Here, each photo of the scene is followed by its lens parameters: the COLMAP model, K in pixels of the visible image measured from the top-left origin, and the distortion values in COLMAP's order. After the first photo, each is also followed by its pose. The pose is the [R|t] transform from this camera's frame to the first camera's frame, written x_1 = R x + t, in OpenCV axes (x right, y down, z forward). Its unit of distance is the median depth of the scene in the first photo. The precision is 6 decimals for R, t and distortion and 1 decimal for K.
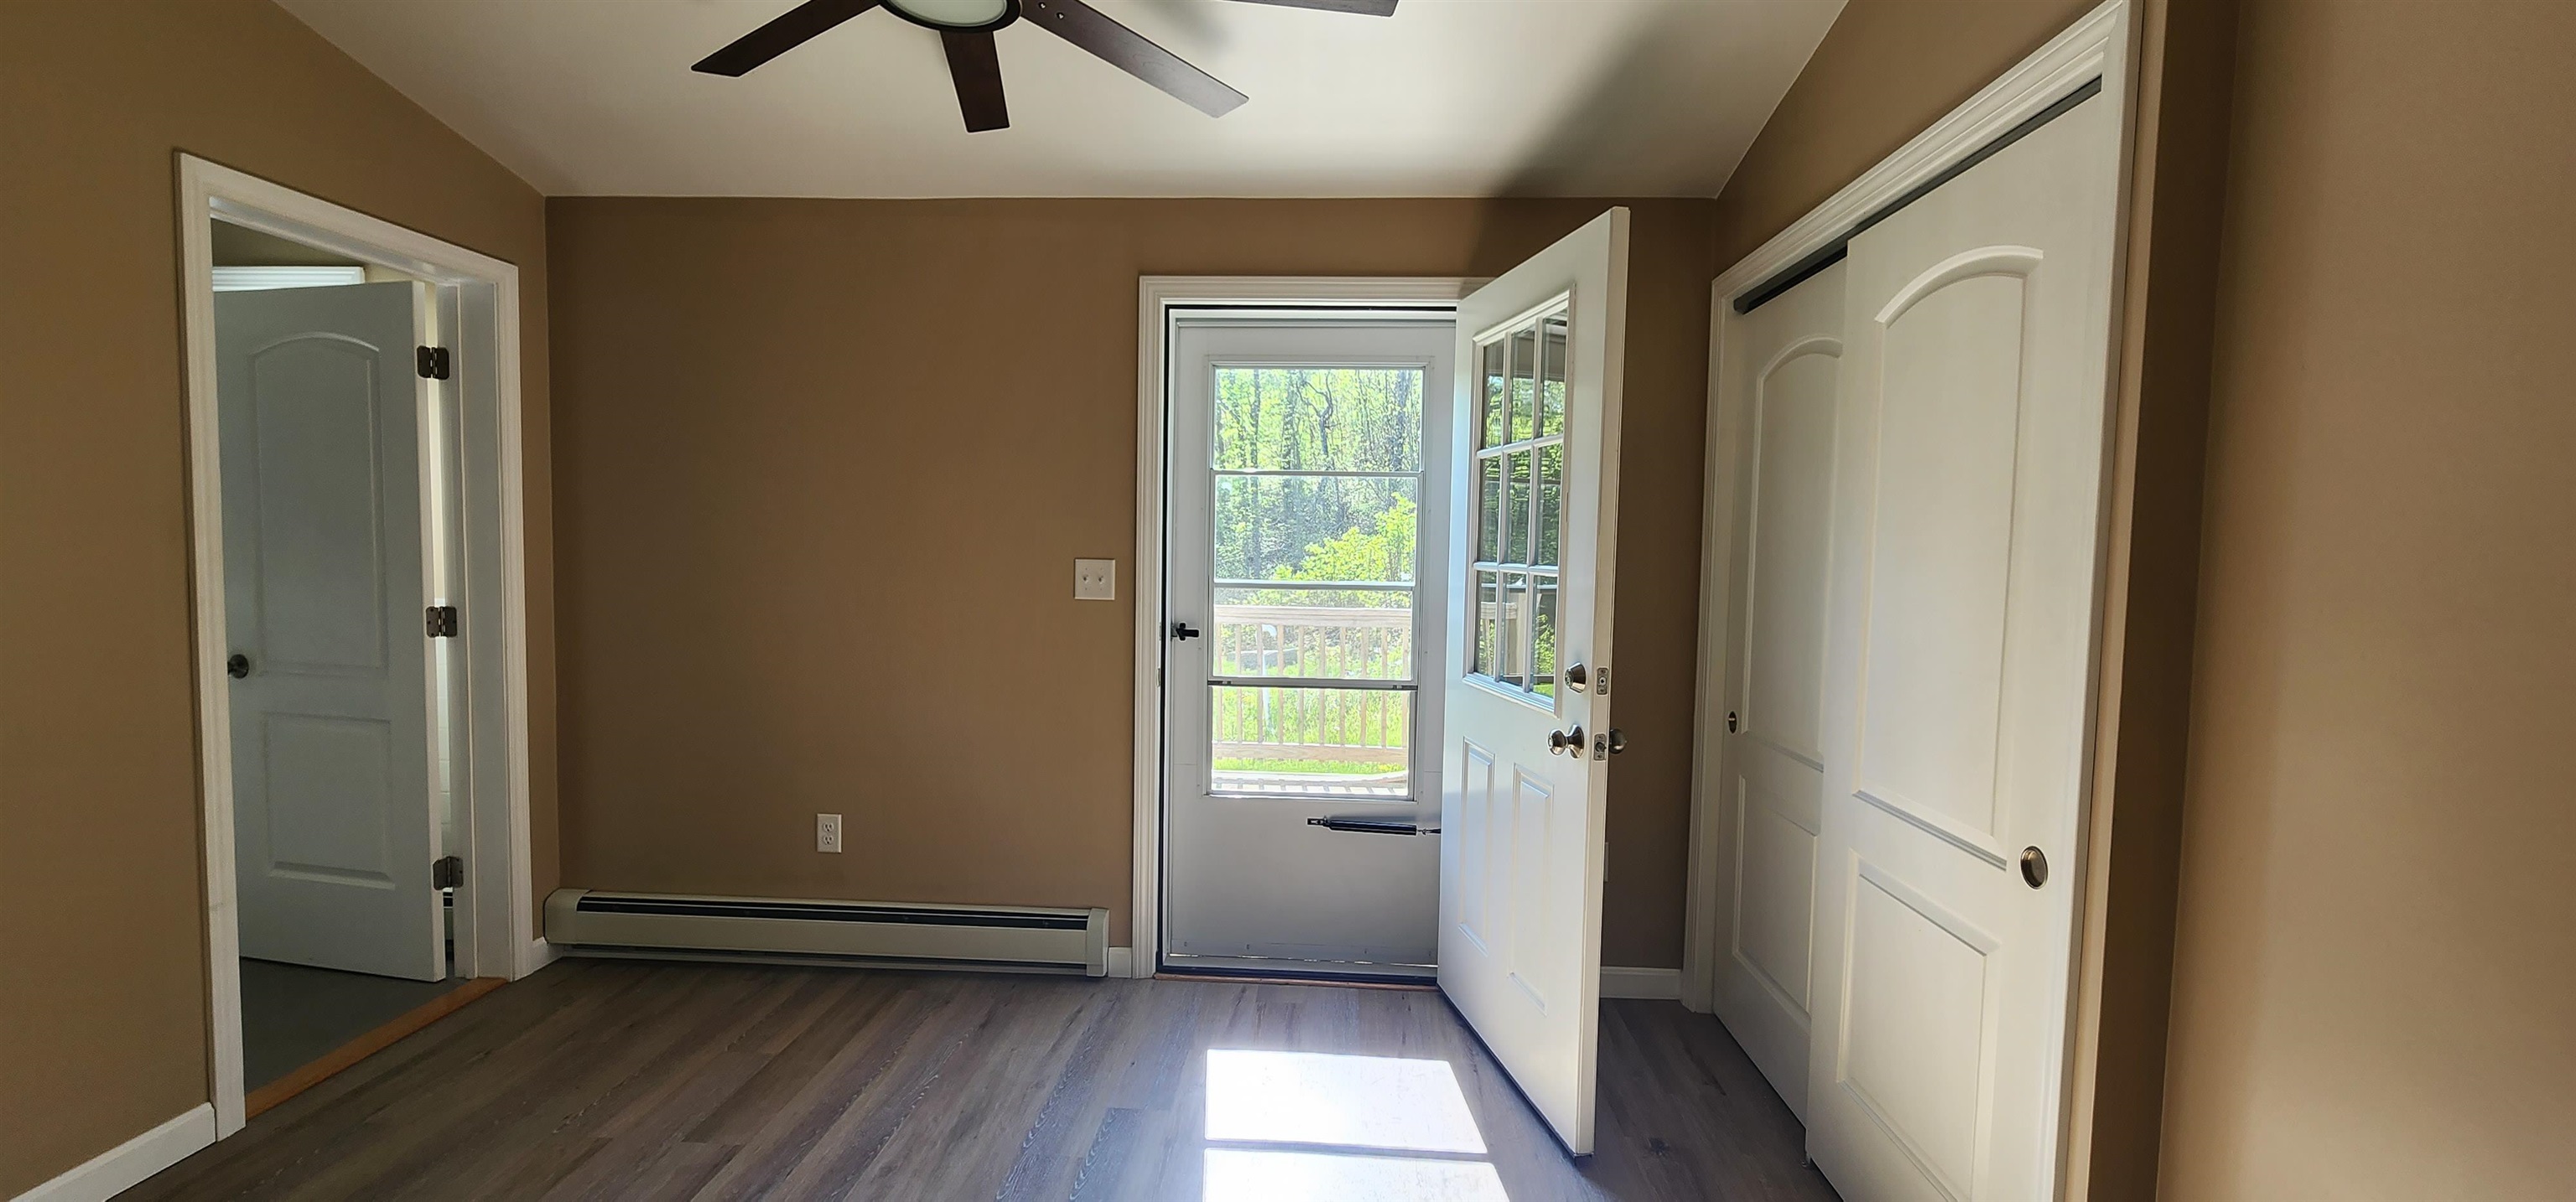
lens RADIAL K [[1051.1, 0, 1291.4], [0, 1051.1, 608.1], [0, 0, 1]] dist [-0.000453, -0.000234]
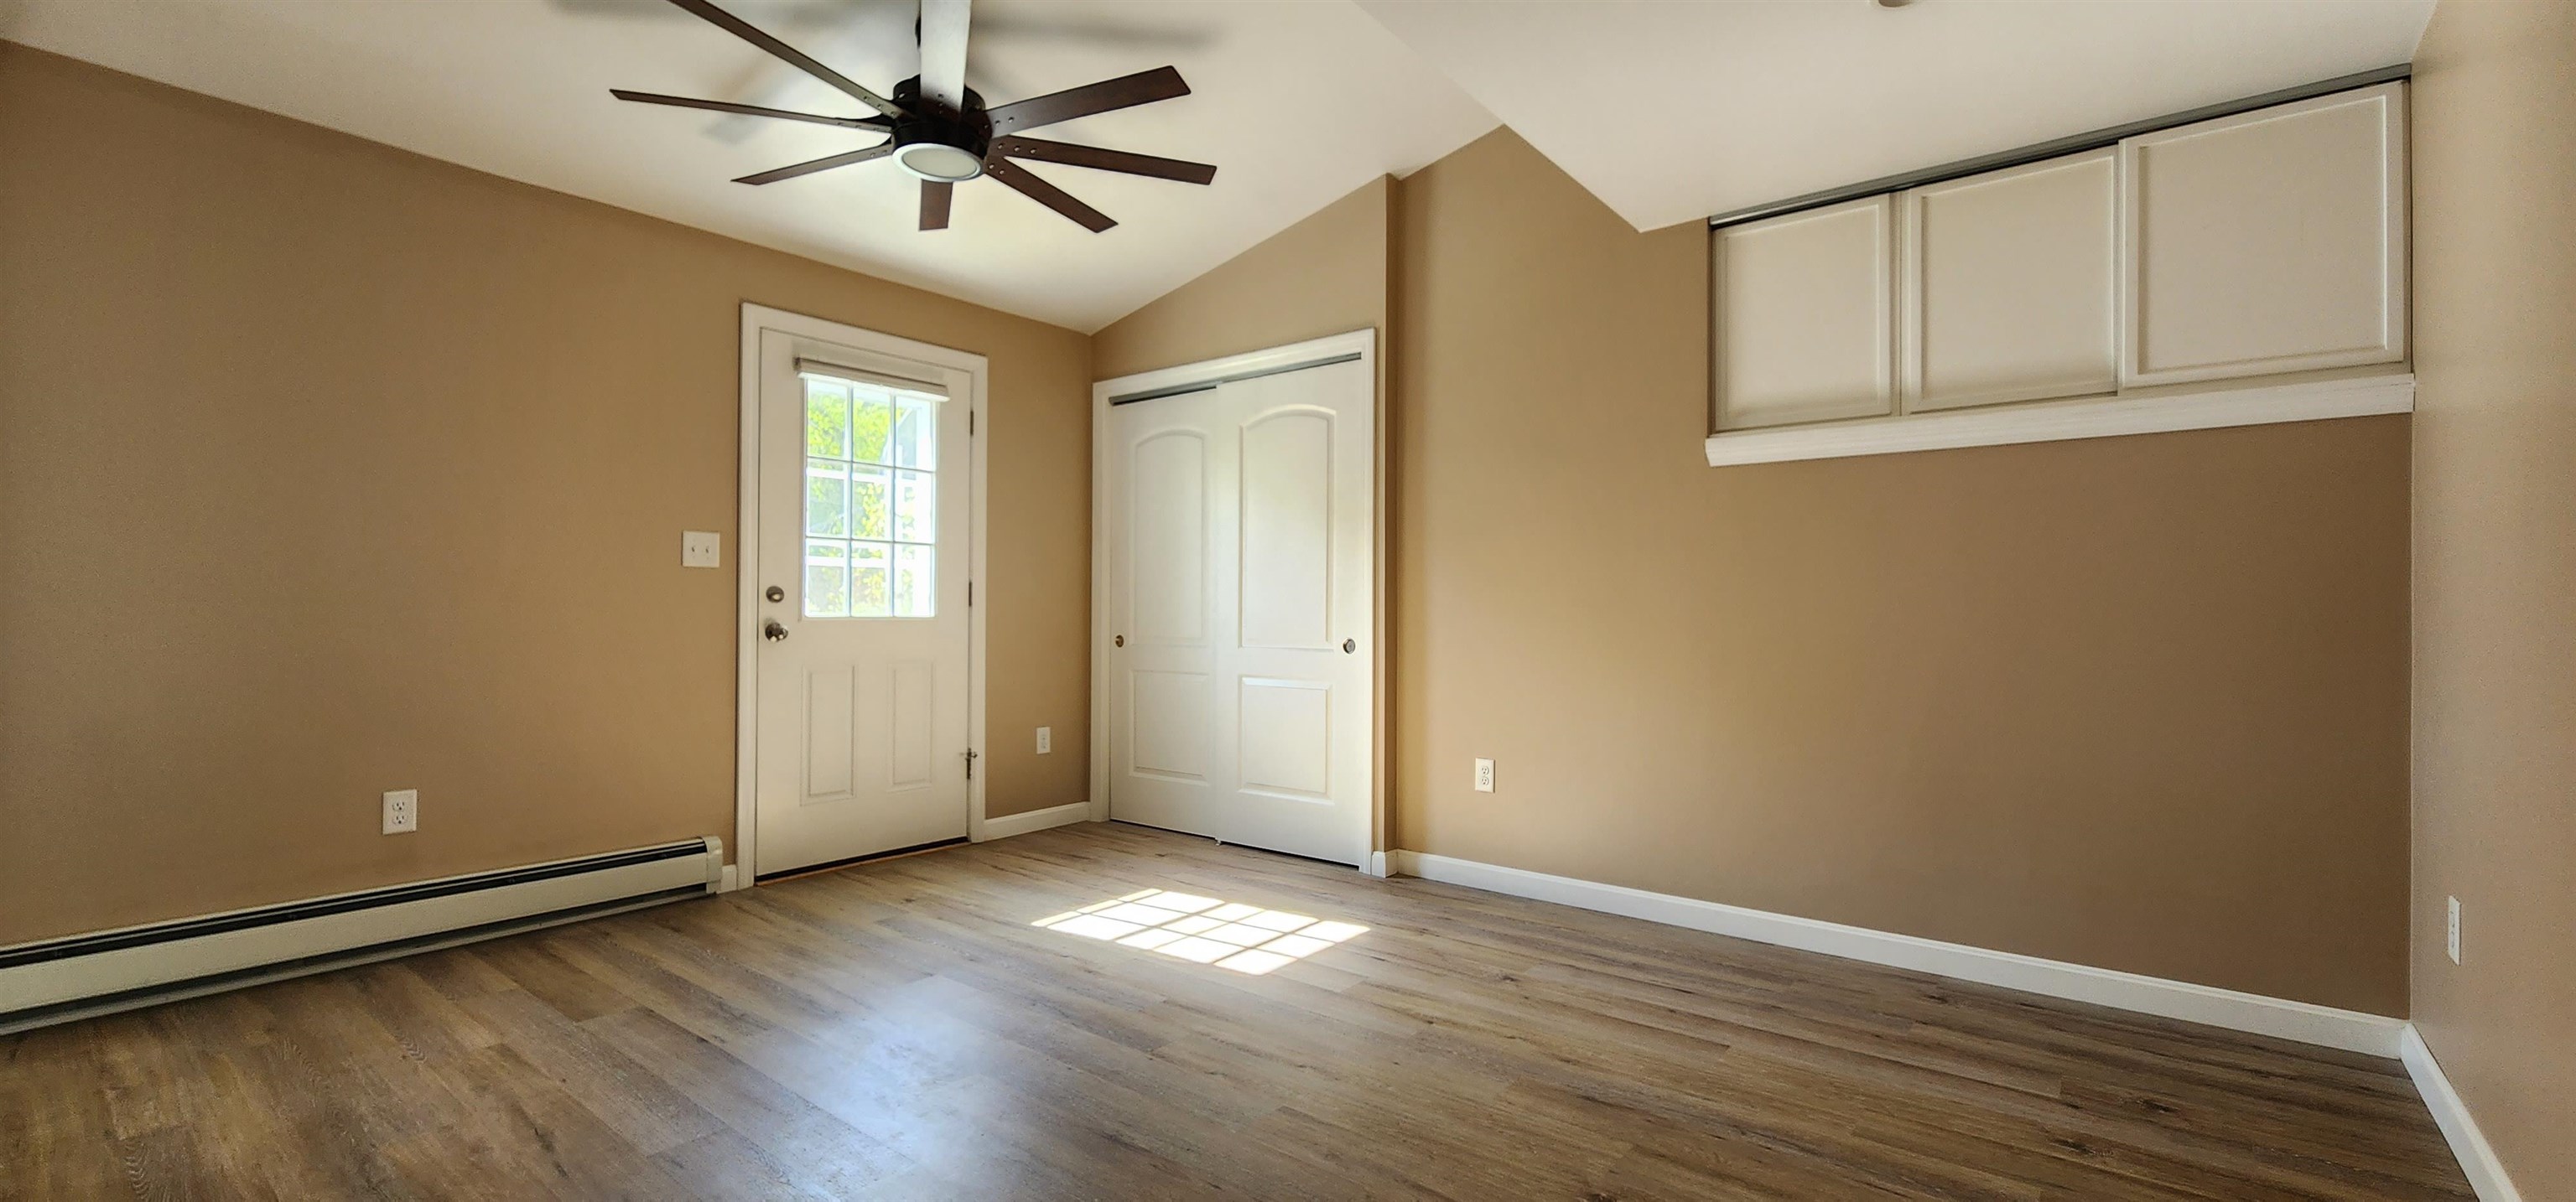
lens RADIAL K [[1064.5, 0, 1288.0], [0, 1064.5, 601.0], [0, 0, 1]] dist [0.000485, -0.000049]
pose [[0.575332, -0.004820, 0.817906, -0.820582], [0.058075, 0.997699, -0.034972, 0.114943], [-0.815855, 0.067621, 0.574289, -0.215270]]
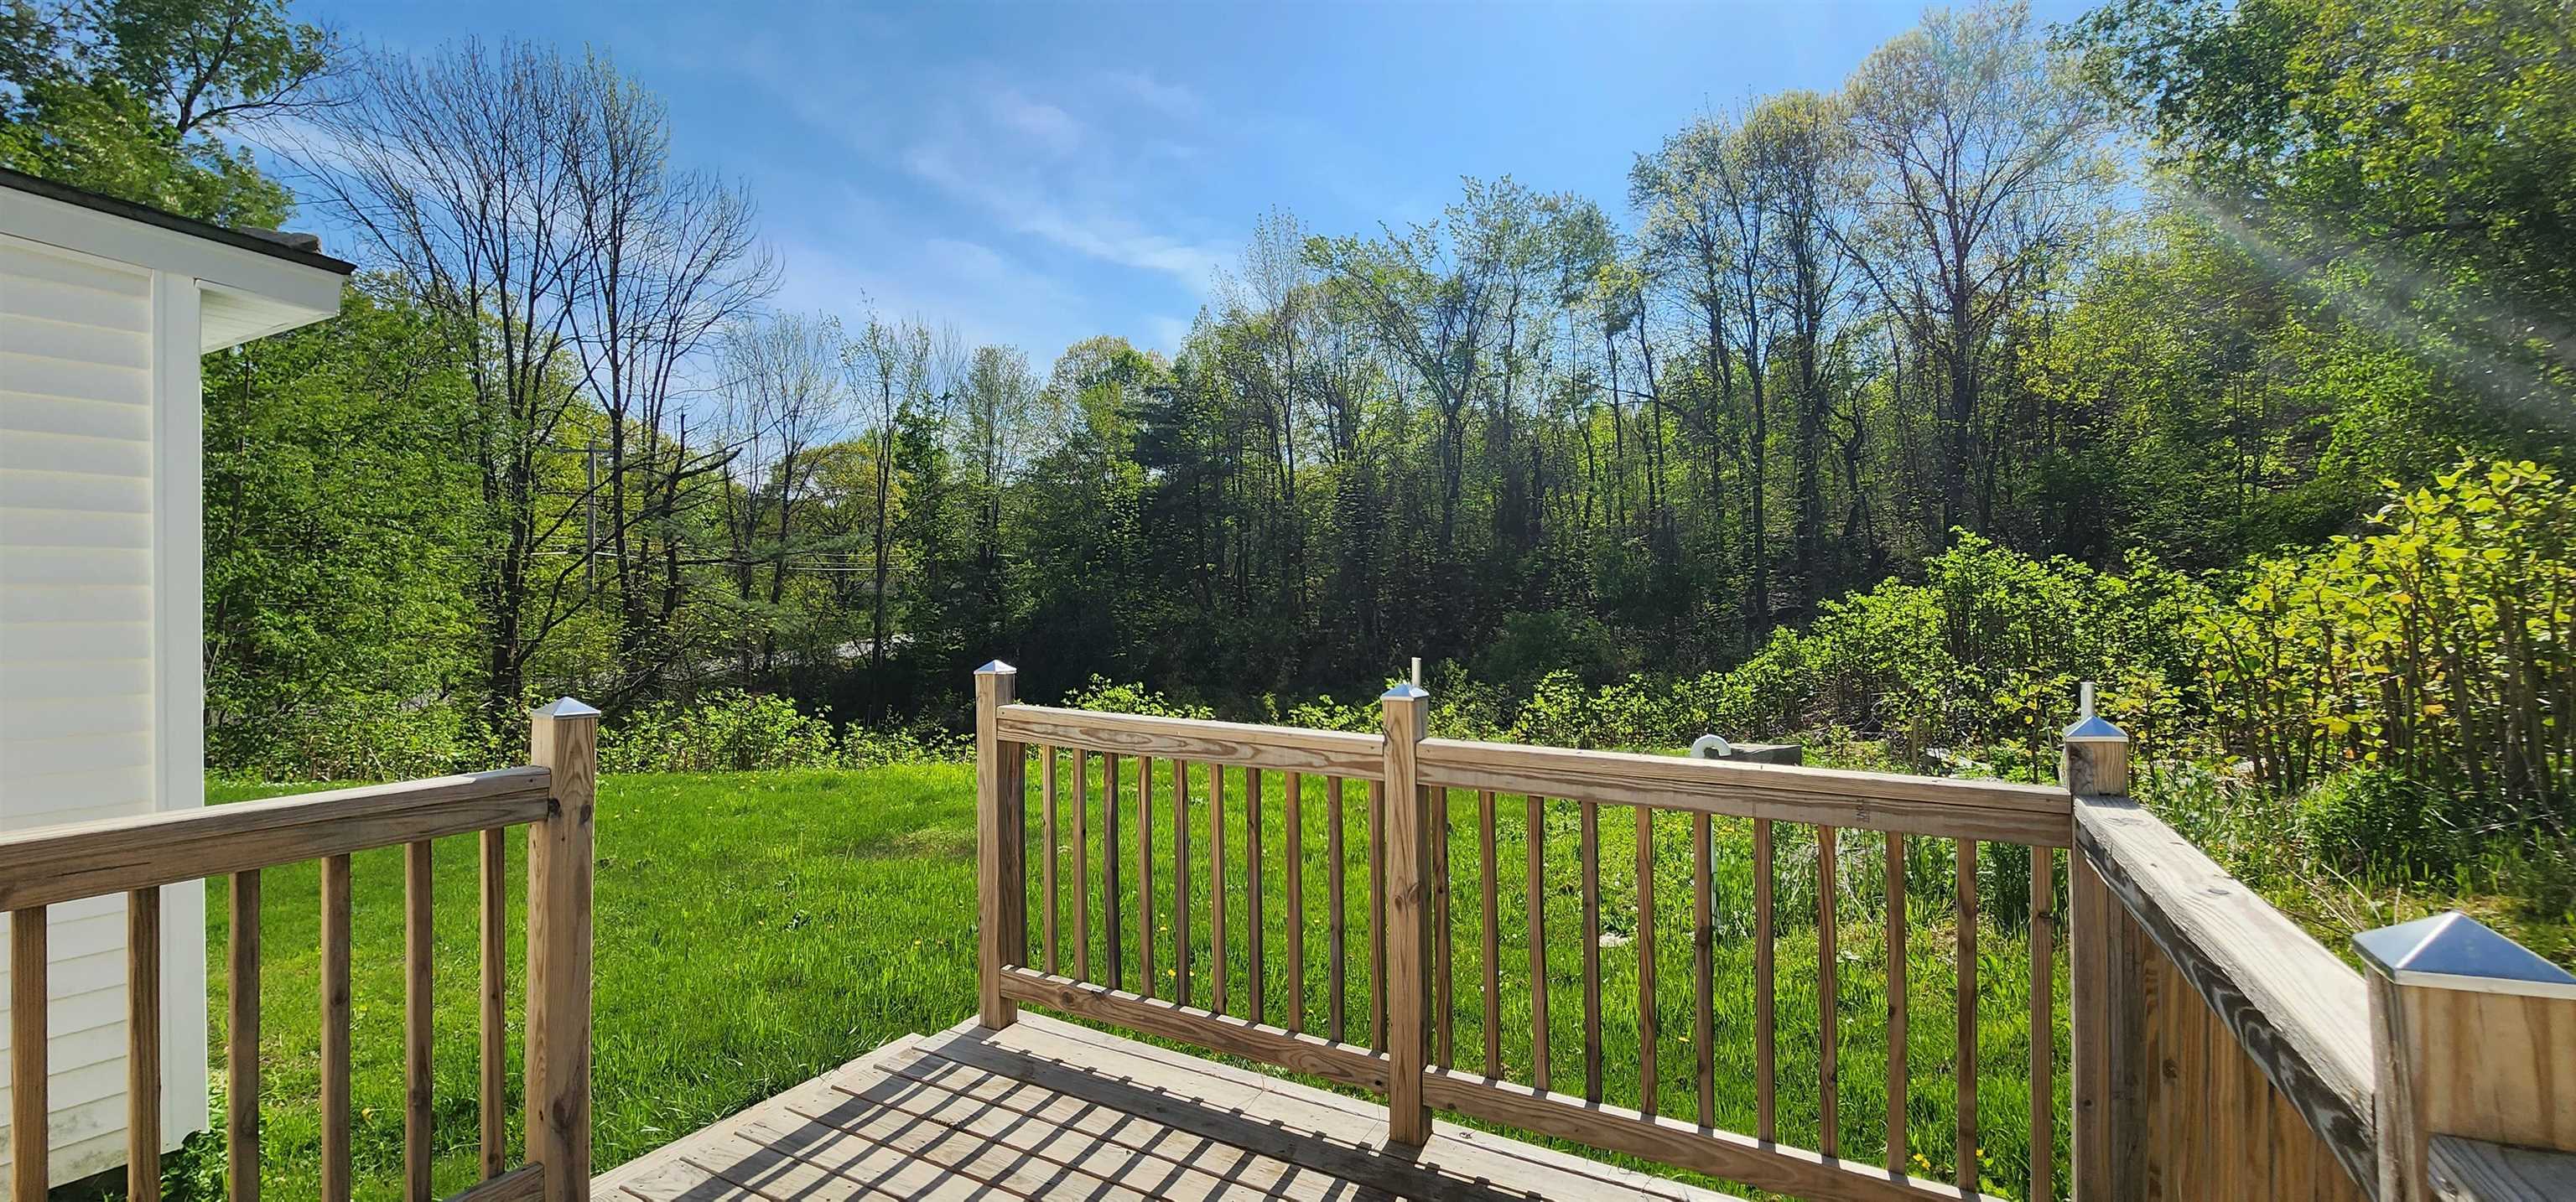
lens RADIAL K [[1064.5, 0, 1288.0], [0, 1064.5, 601.0], [0, 0, 1]] dist [0.000485, -0.000049]
pose [[0.895991, -0.010757, -0.443942, 0.005340], [-0.017107, 0.998128, -0.058712, -0.003818], [0.443743, 0.060200, 0.894130, 0.066542]]
